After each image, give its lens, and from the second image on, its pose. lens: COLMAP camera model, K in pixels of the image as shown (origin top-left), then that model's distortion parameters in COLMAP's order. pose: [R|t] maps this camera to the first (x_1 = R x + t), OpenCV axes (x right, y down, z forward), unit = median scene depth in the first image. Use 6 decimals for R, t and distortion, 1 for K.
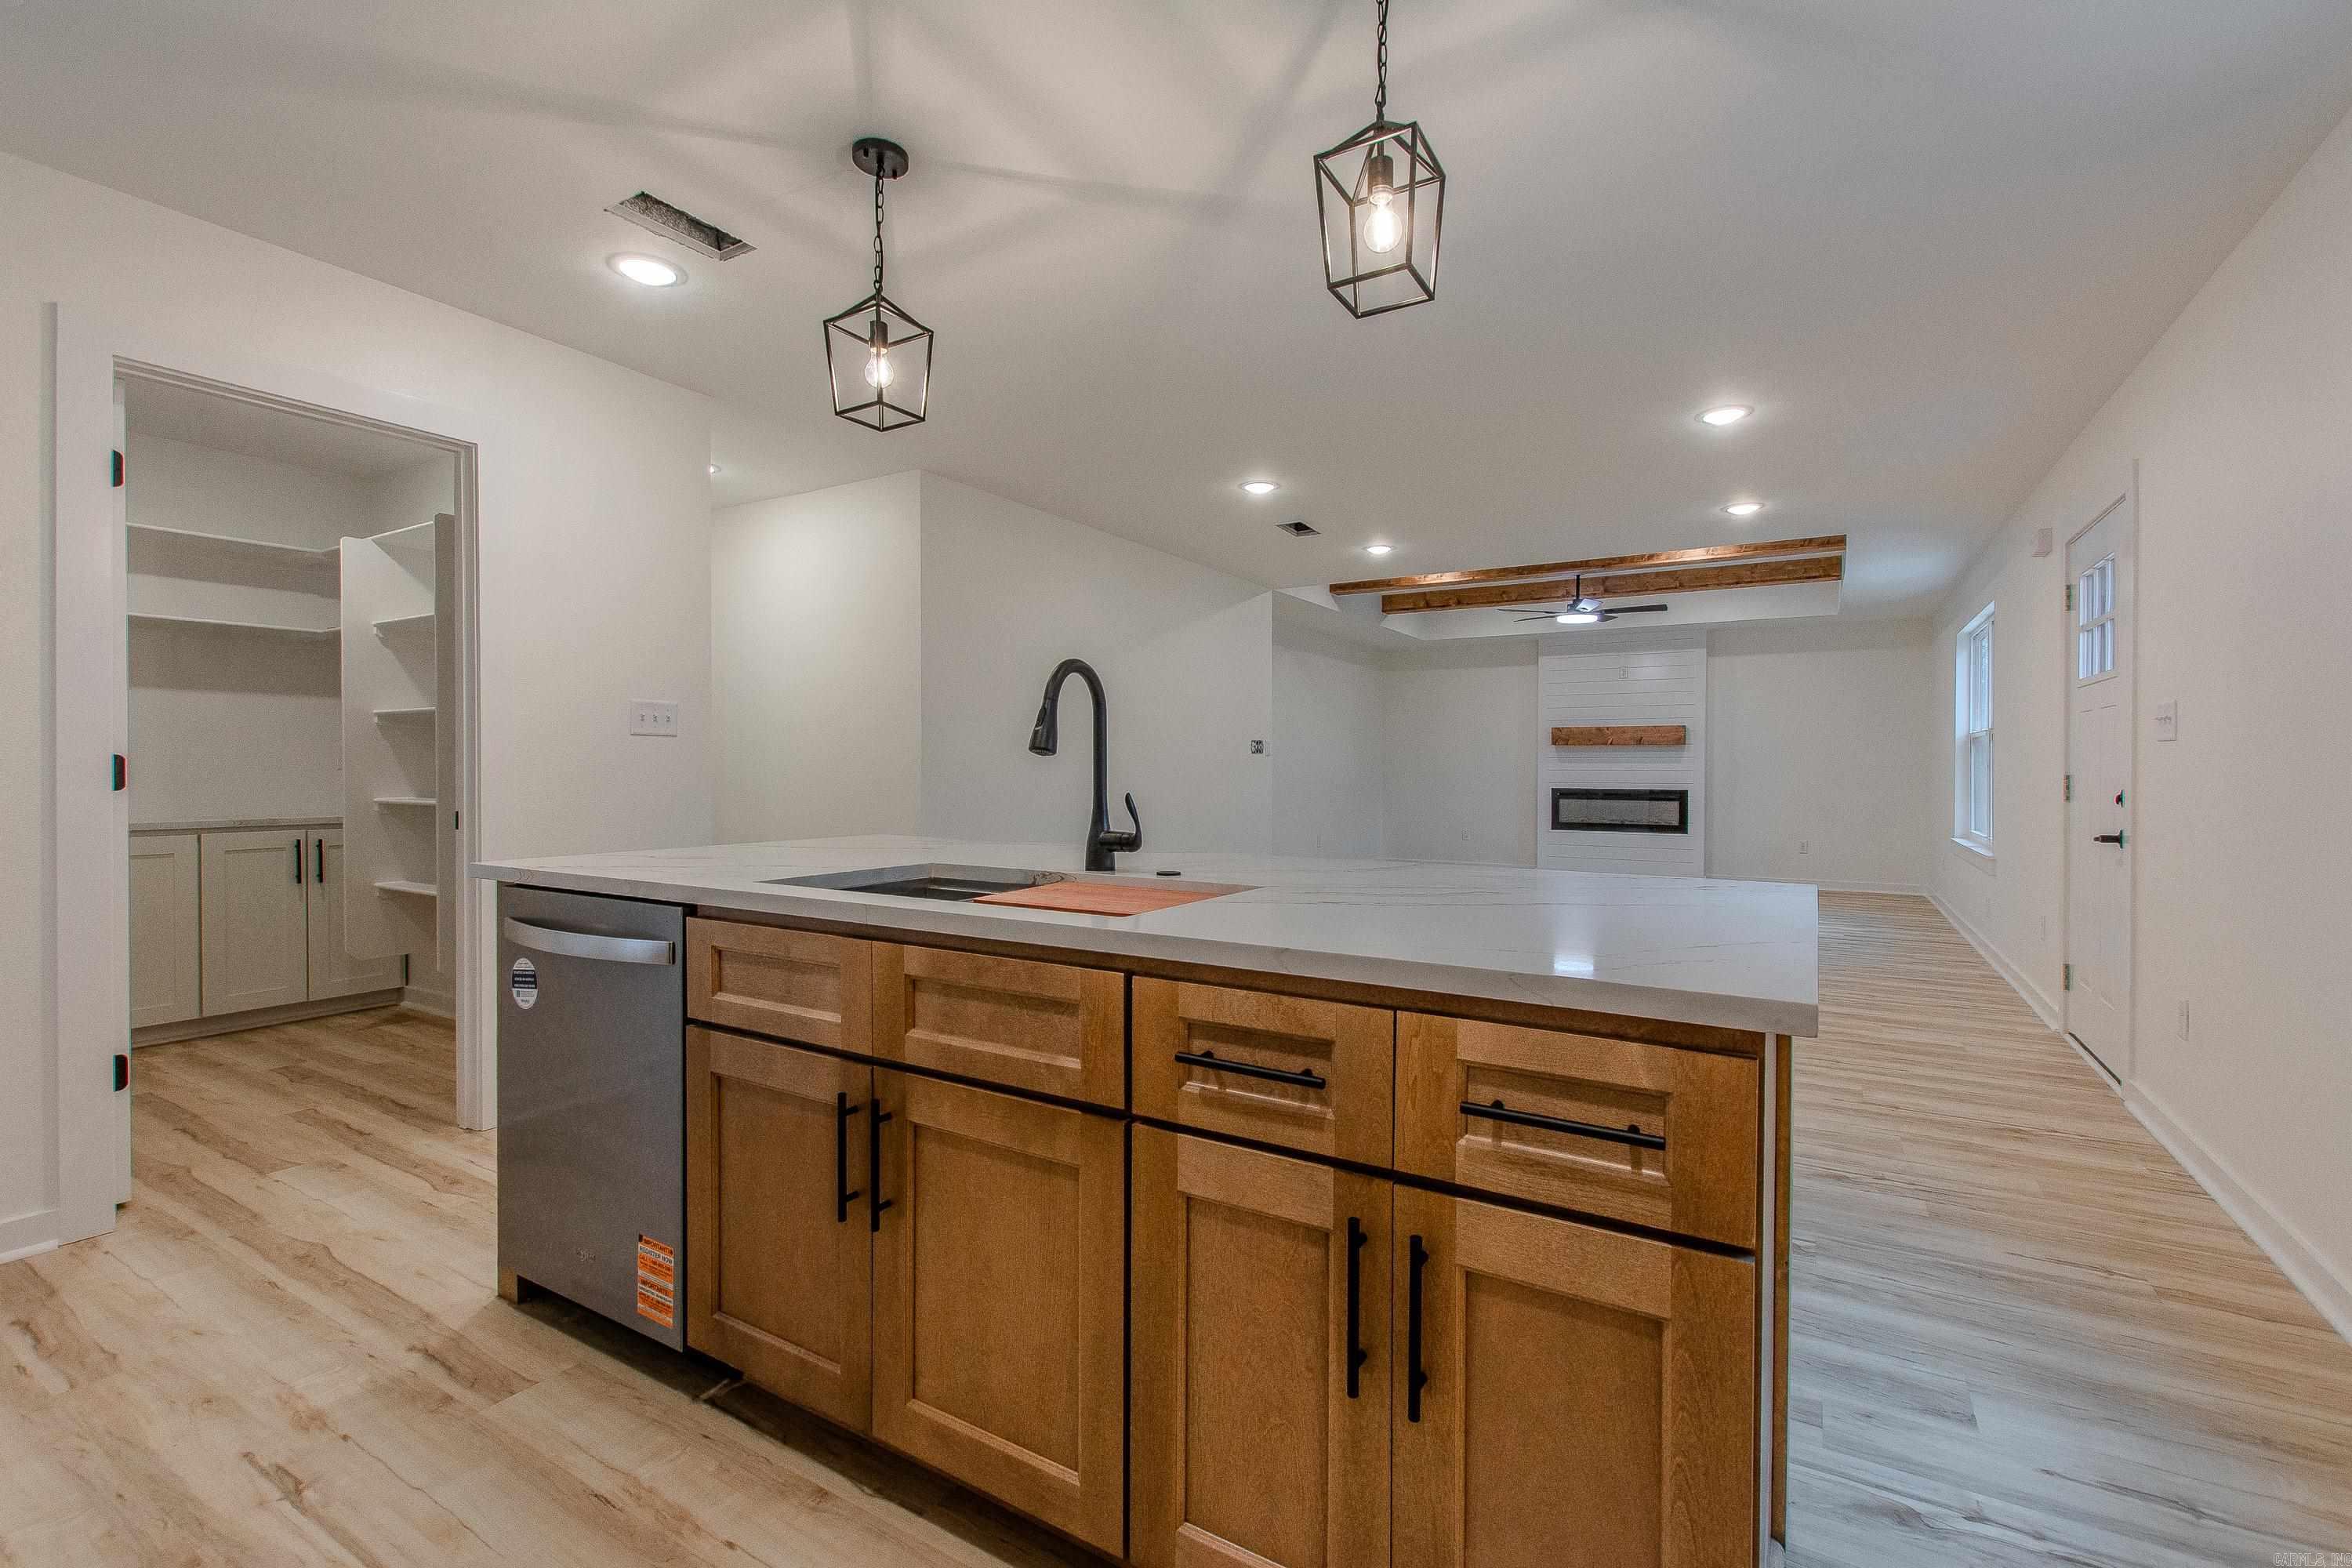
lens RADIAL K [[1027.6, 0, 1186.9], [0, 1027.6, 775.8], [0, 0, 1]] dist [0.004809, -0.002875]
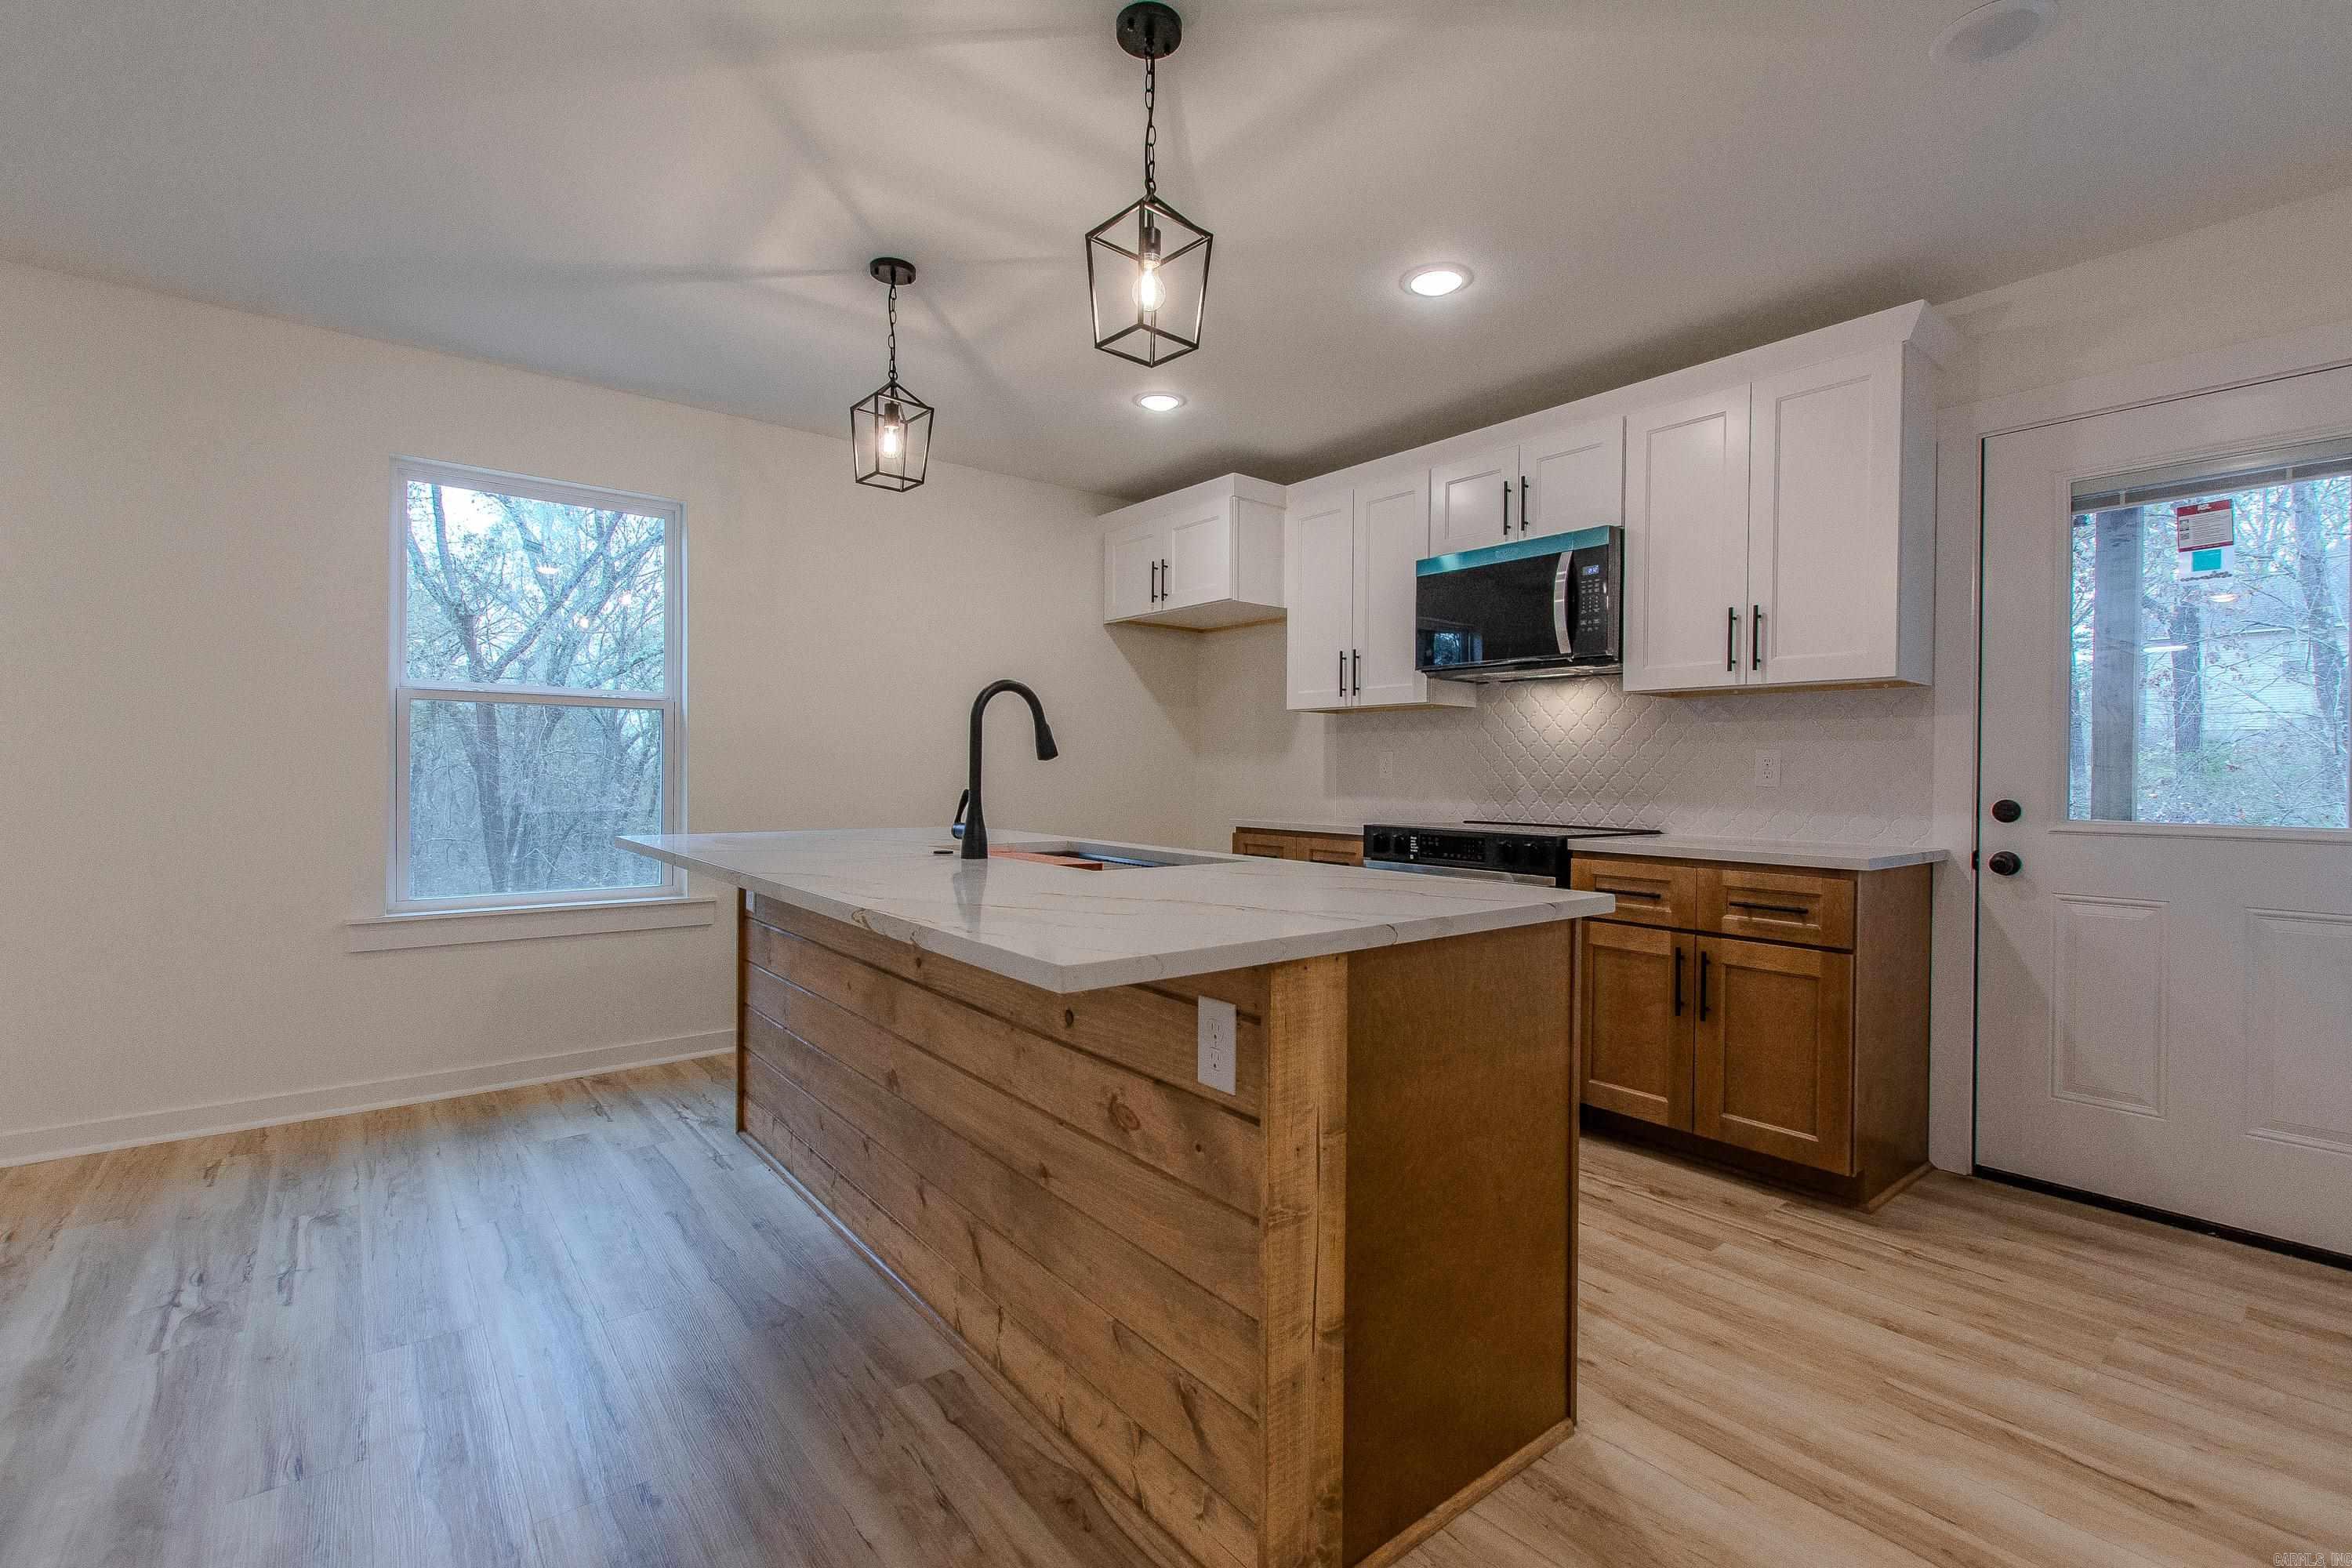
lens RADIAL K [[1027.6, 0, 1187.0], [0, 1027.6, 779.8], [0, 0, 1]] dist [0.004809, -0.002875]
pose [[-0.940475, -0.016929, 0.339442, -0.586748], [-0.011668, 0.999778, 0.017535, -0.014930], [-0.339664, 0.012531, -0.940463, 1.688936]]
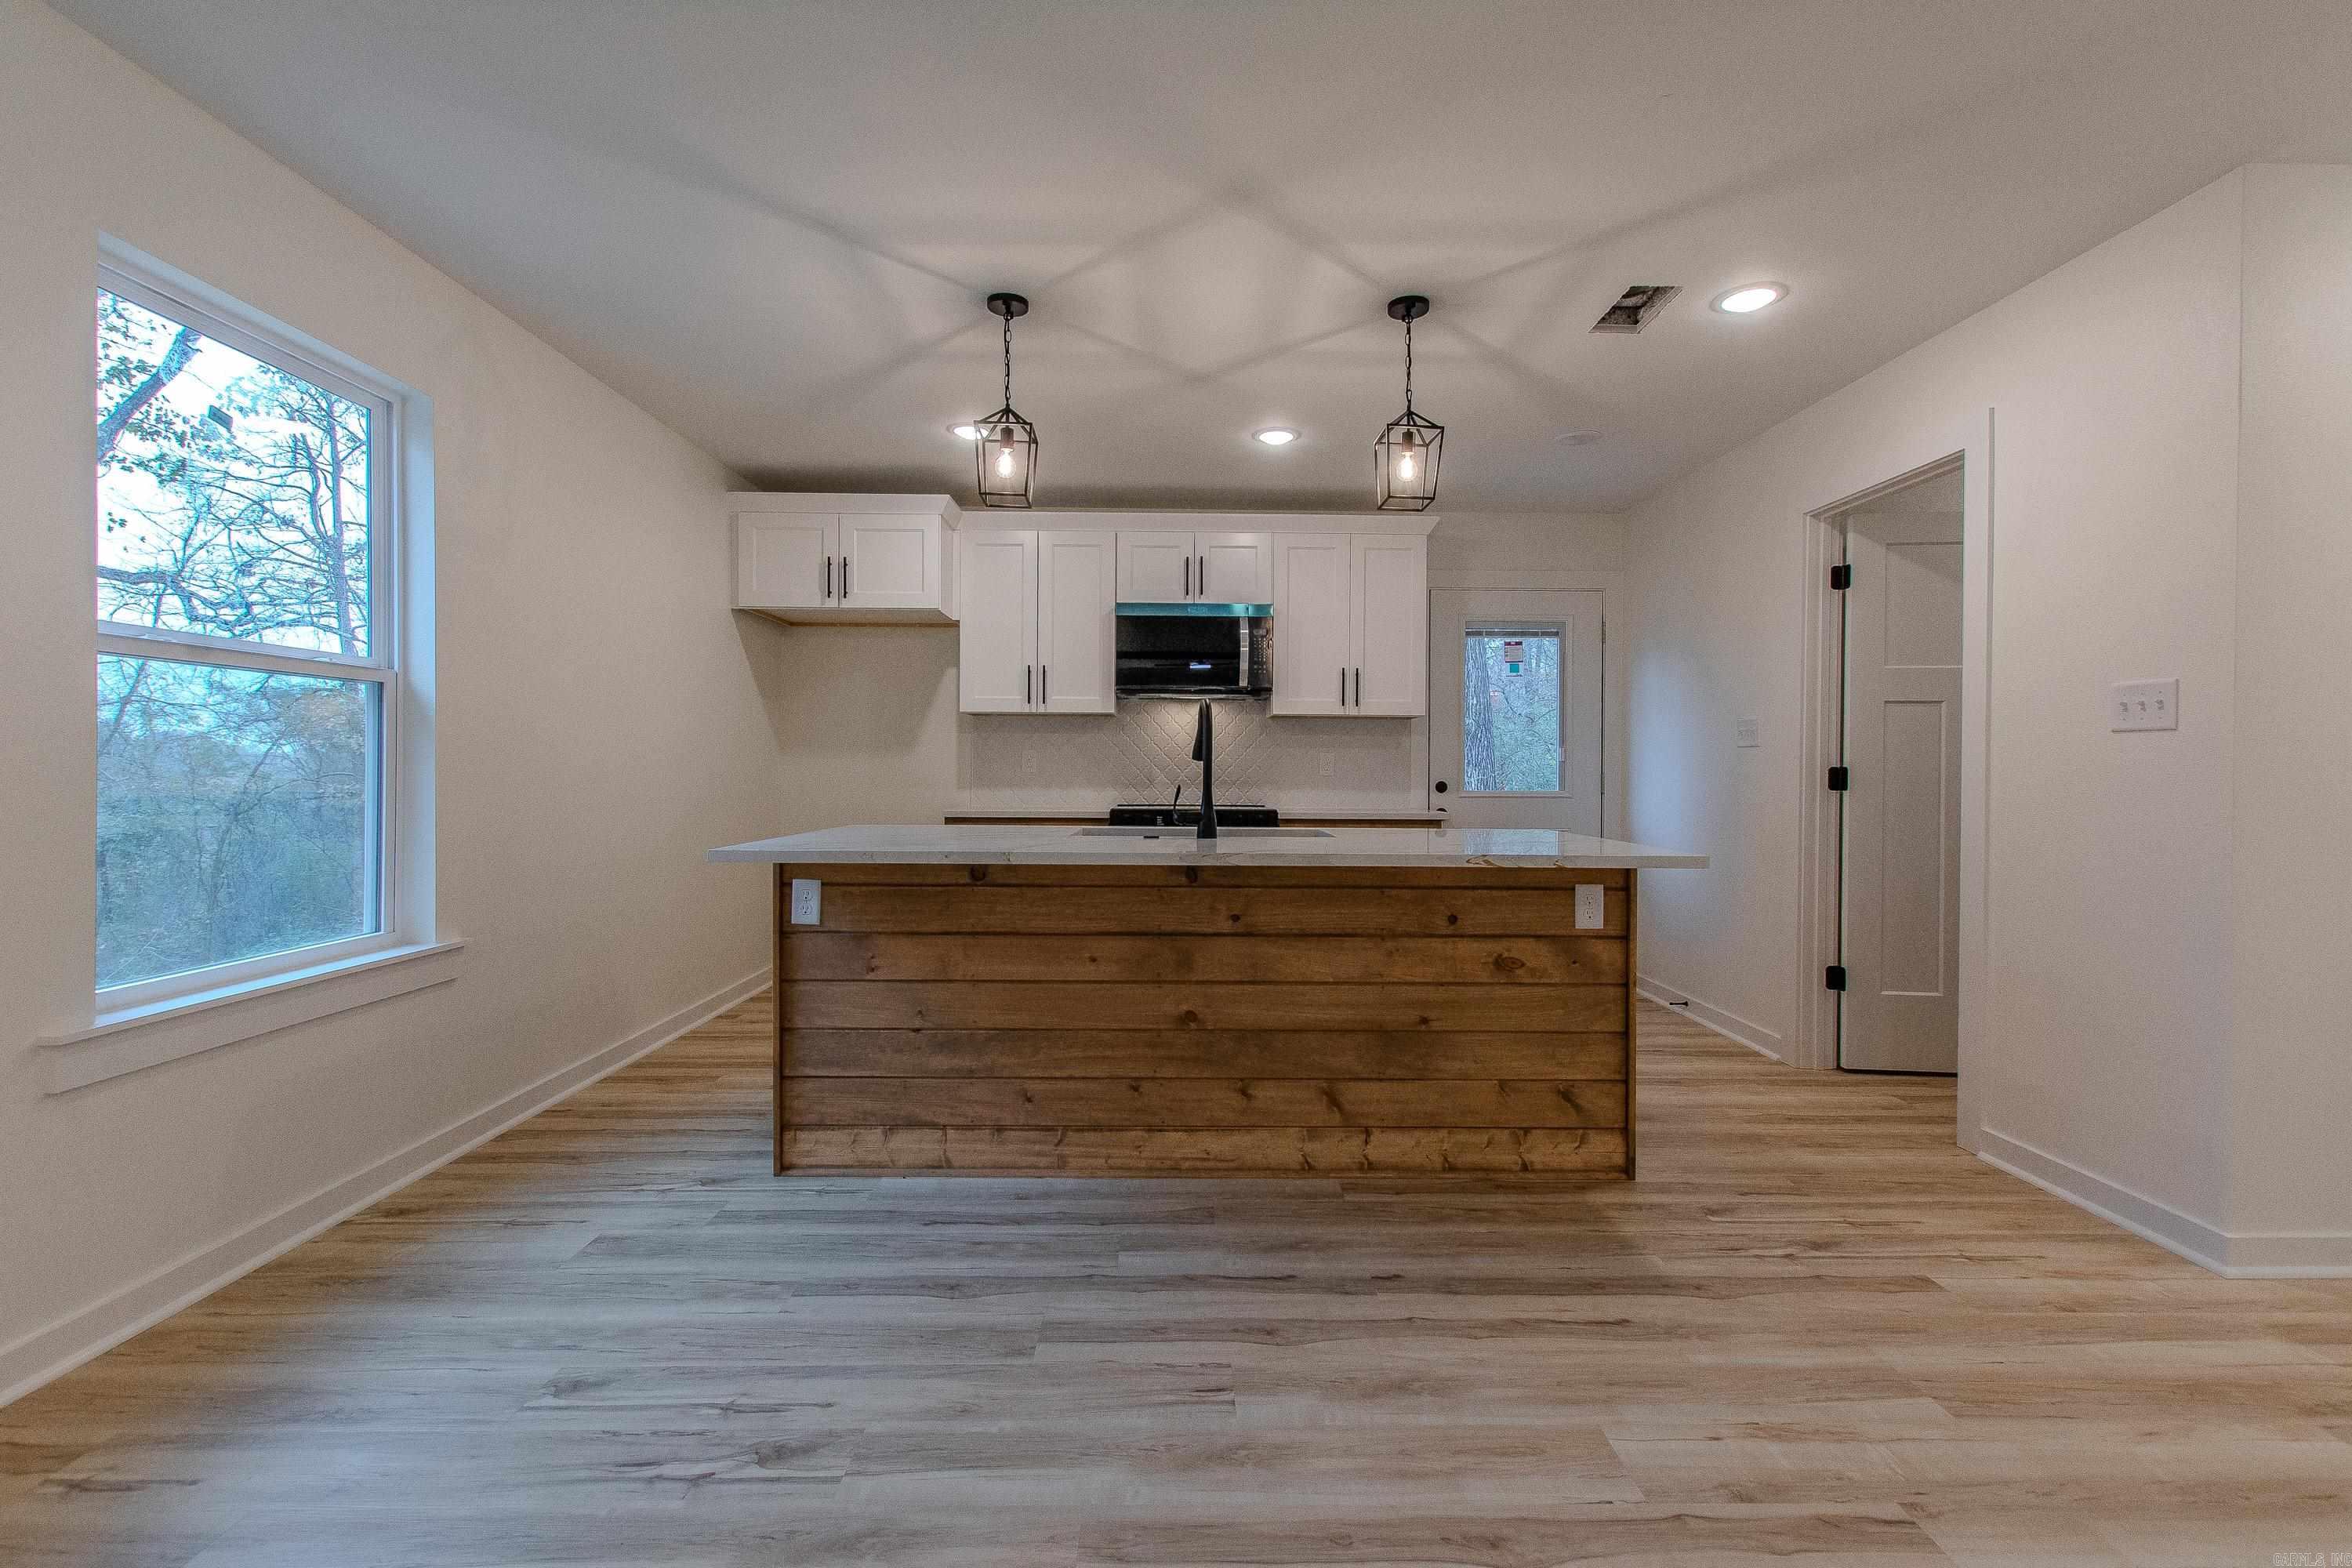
lens RADIAL K [[1027.6, 0, 1185.0], [0, 1027.6, 782.0], [0, 0, 1]] dist [0.004809, -0.002875]
pose [[-0.850446, -0.003514, -0.526051, 0.604035], [-0.014651, 0.999748, 0.017007, -0.010717], [0.525859, 0.022171, -0.850283, 1.888652]]
